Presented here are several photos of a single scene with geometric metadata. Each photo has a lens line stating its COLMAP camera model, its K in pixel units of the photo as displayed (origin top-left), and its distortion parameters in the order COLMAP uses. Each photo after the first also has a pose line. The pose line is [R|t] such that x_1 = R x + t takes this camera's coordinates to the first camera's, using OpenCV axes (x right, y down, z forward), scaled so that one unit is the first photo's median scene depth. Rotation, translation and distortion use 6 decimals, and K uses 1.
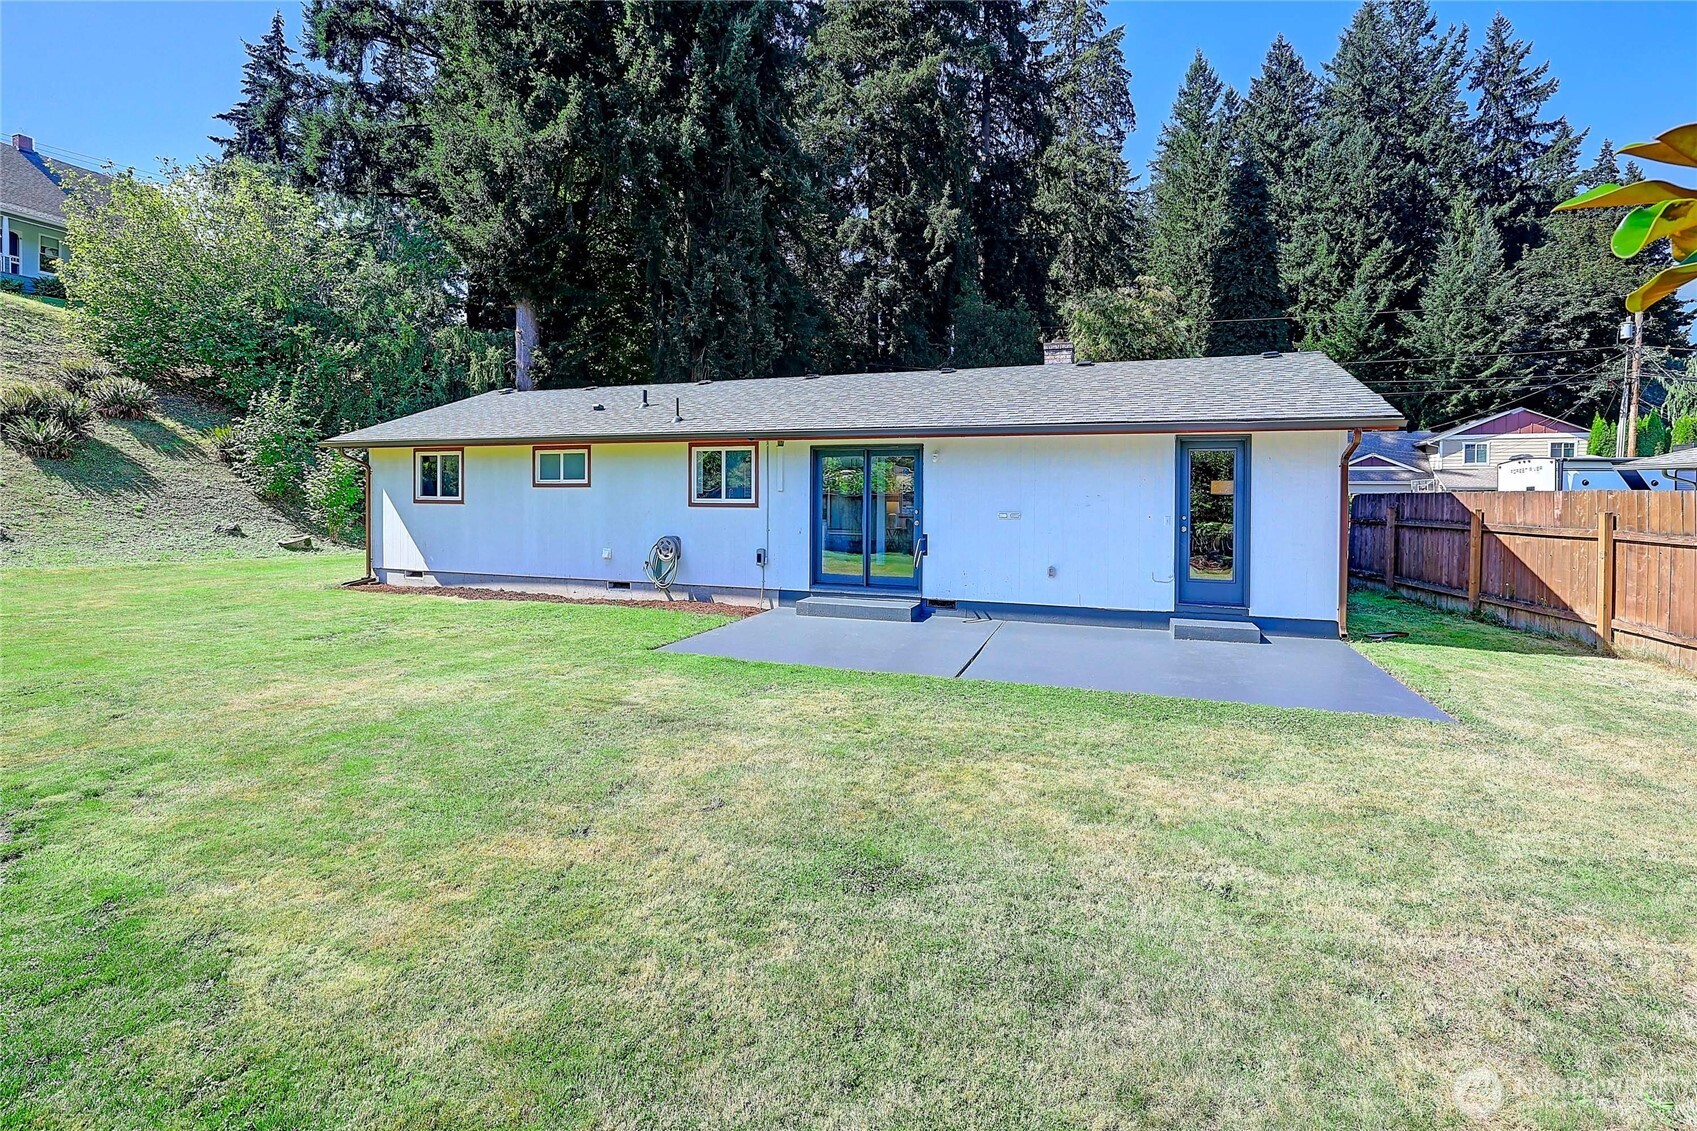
lens RADIAL K [[734.8, 0, 848.5], [0, 734.8, 565.5], [0, 0, 1]] dist [-0.000109, 0.005831]
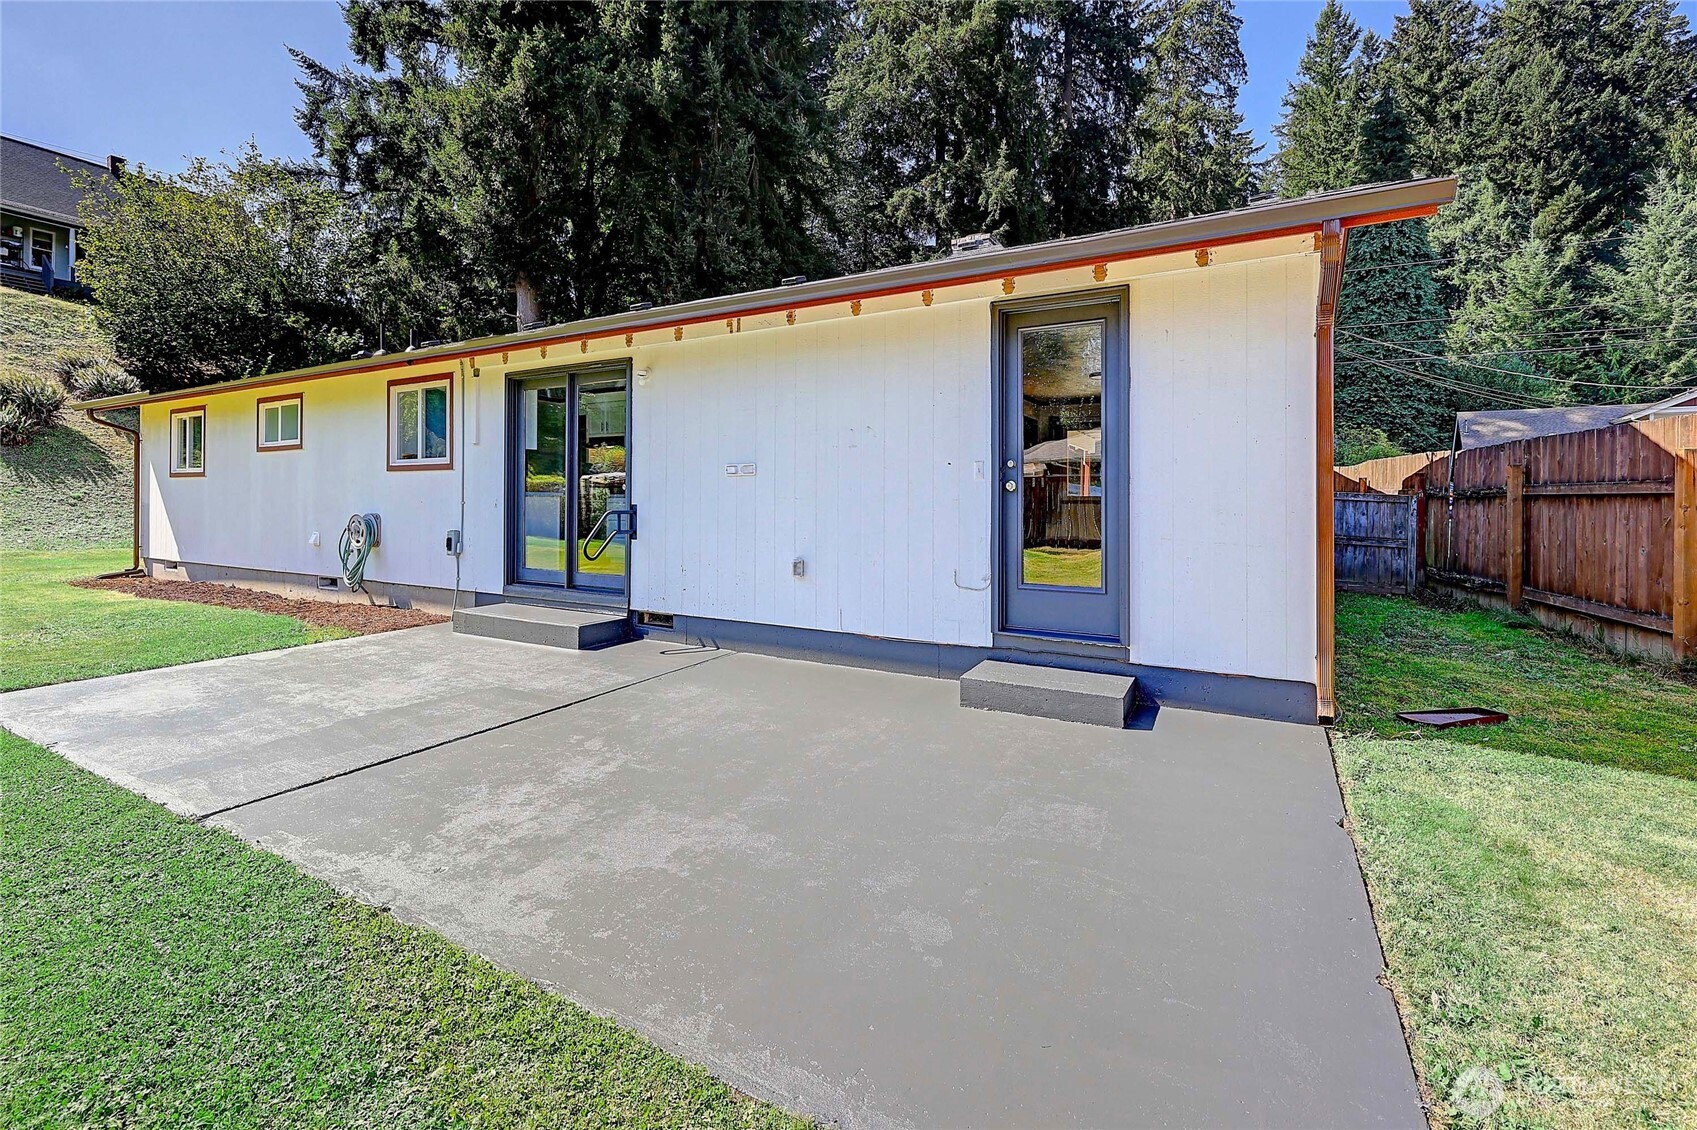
lens RADIAL K [[731.4, 0, 849.7], [0, 731.4, 546.7], [0, 0, 1]] dist [0.010561, 0.001188]
pose [[0.988174, 0.008188, -0.153119, 0.089140], [-0.012842, 0.999484, -0.029428, 0.001900], [0.152799, 0.031046, 0.987770, 0.101494]]
